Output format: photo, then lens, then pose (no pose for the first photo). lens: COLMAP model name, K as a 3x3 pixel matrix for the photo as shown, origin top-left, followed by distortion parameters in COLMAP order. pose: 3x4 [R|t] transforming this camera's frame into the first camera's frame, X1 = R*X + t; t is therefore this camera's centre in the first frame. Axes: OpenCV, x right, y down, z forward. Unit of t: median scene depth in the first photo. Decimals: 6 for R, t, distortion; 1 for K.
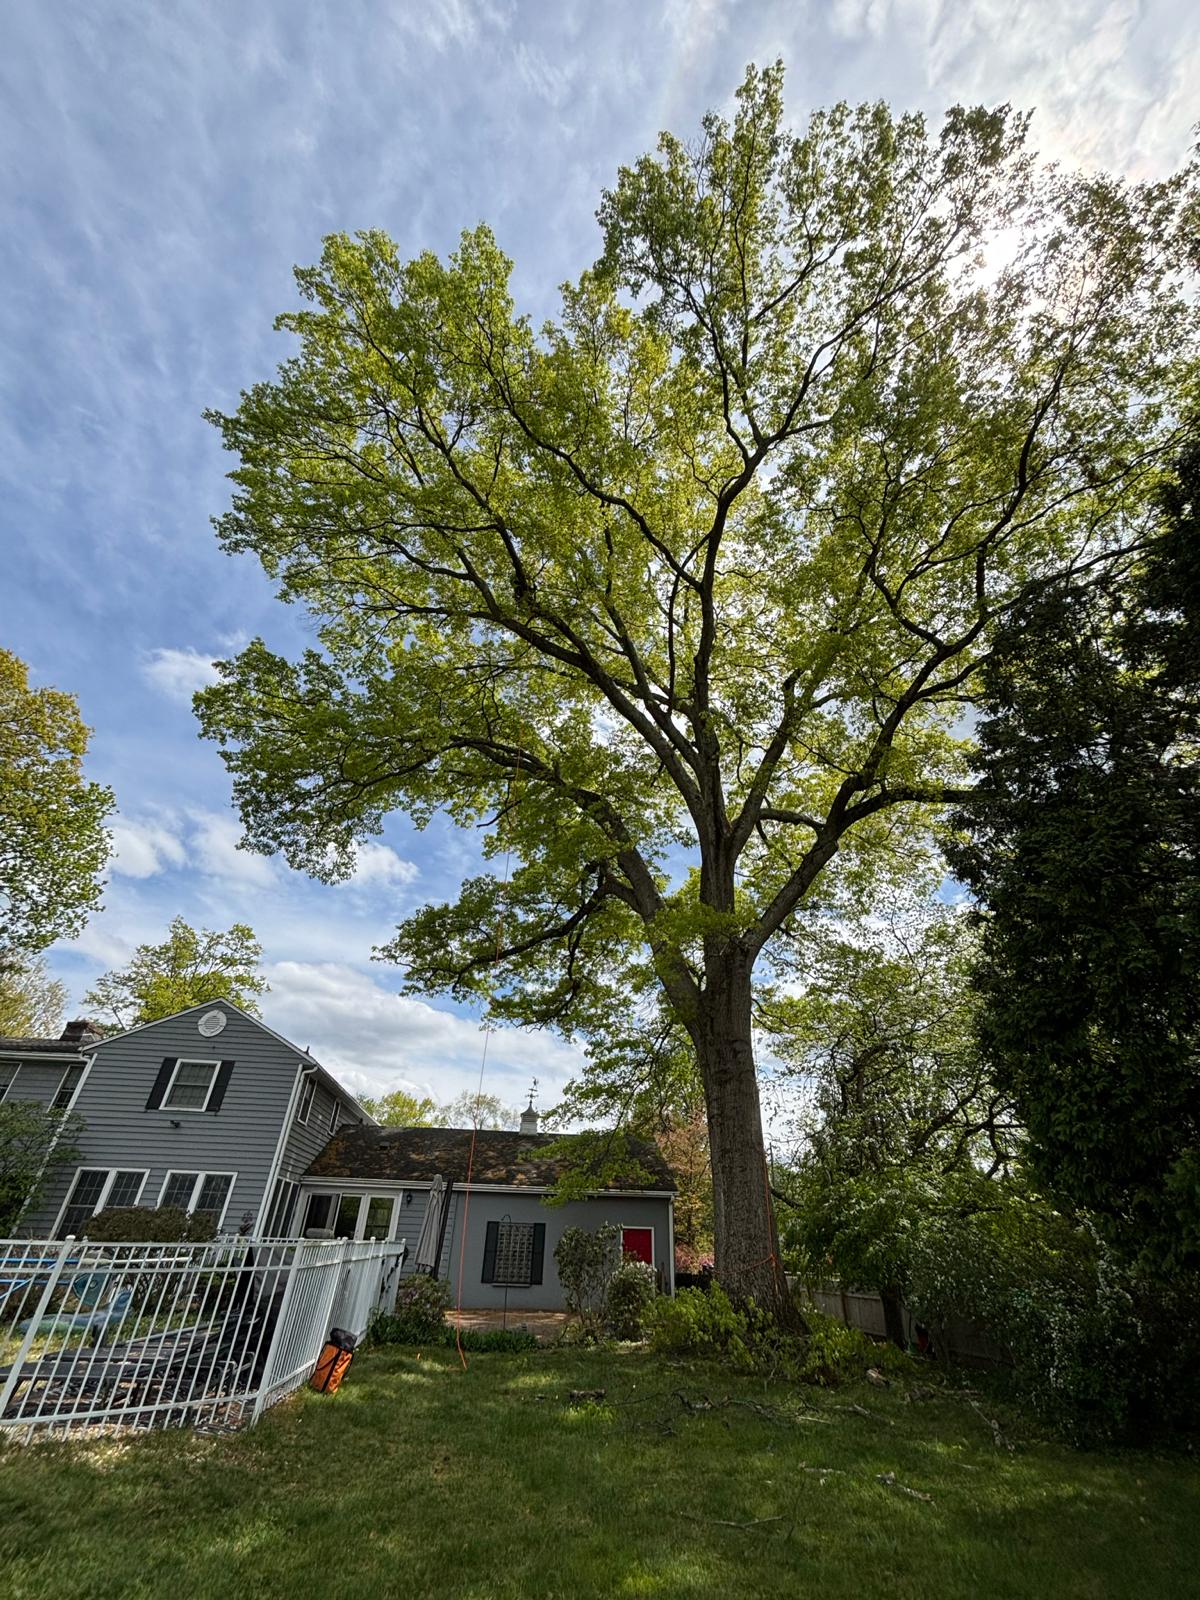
lens RADIAL K [[654.3, 0, 592.9], [0, 654.3, 764.6], [0, 0, 1]] dist [-0.014764, 0.016178]
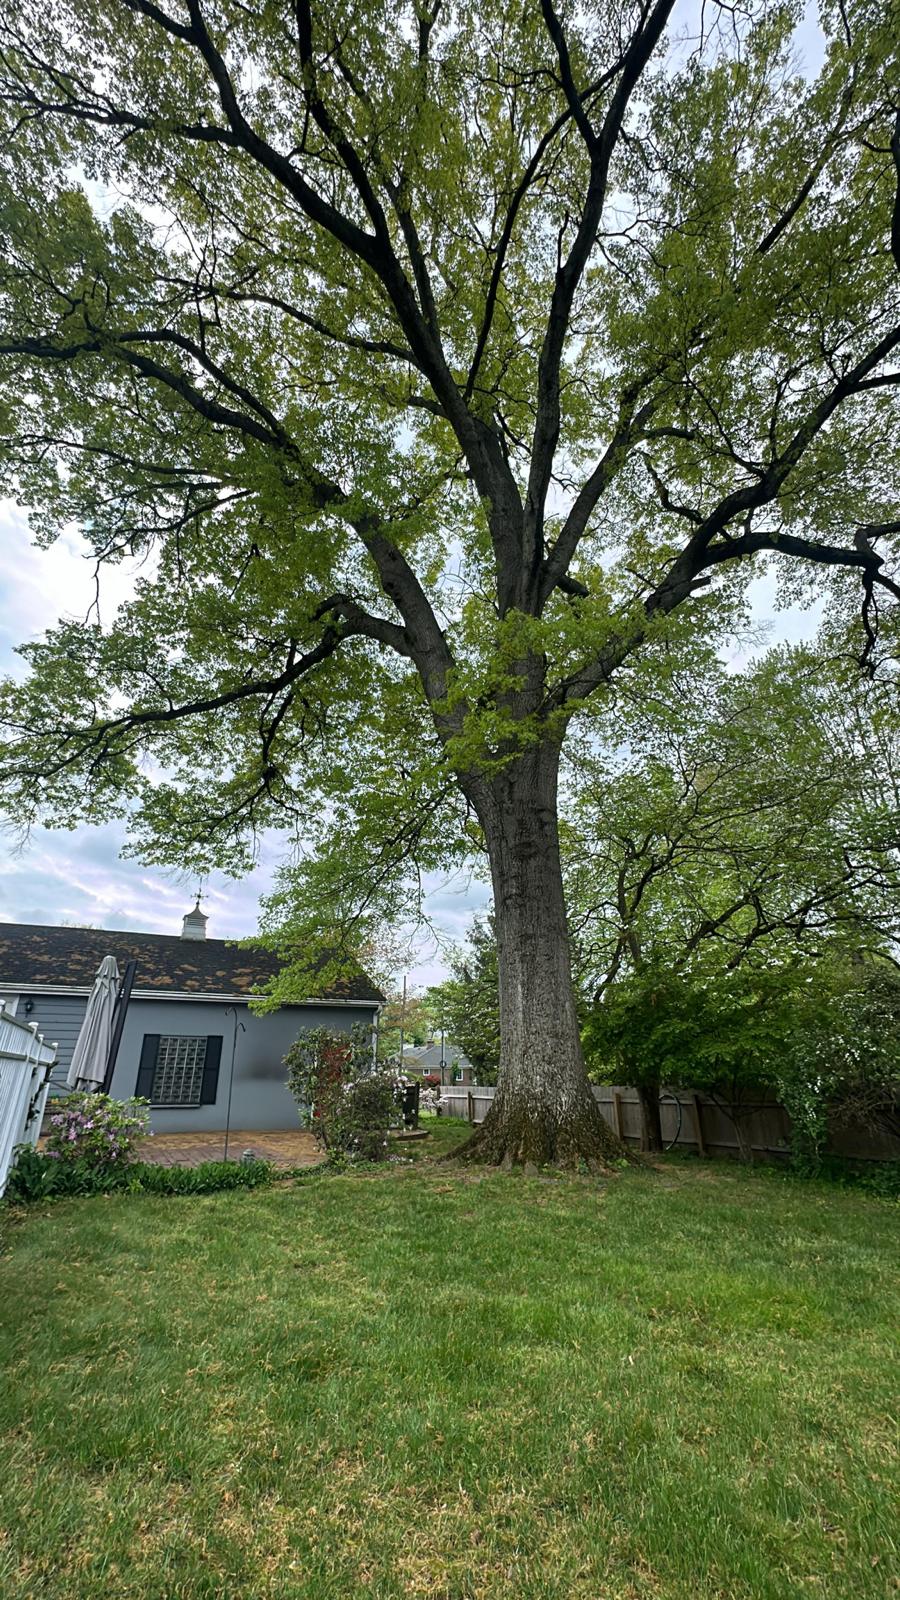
lens RADIAL K [[714.0, 0, 459.9], [0, 714.0, 762.2], [0, 0, 1]] dist [0.032345, 0.000045]
pose [[0.948952, 0.106204, 0.297003, -0.087776], [-0.171931, 0.963592, 0.204770, 0.148077], [-0.264442, -0.245381, 0.932662, 0.182296]]
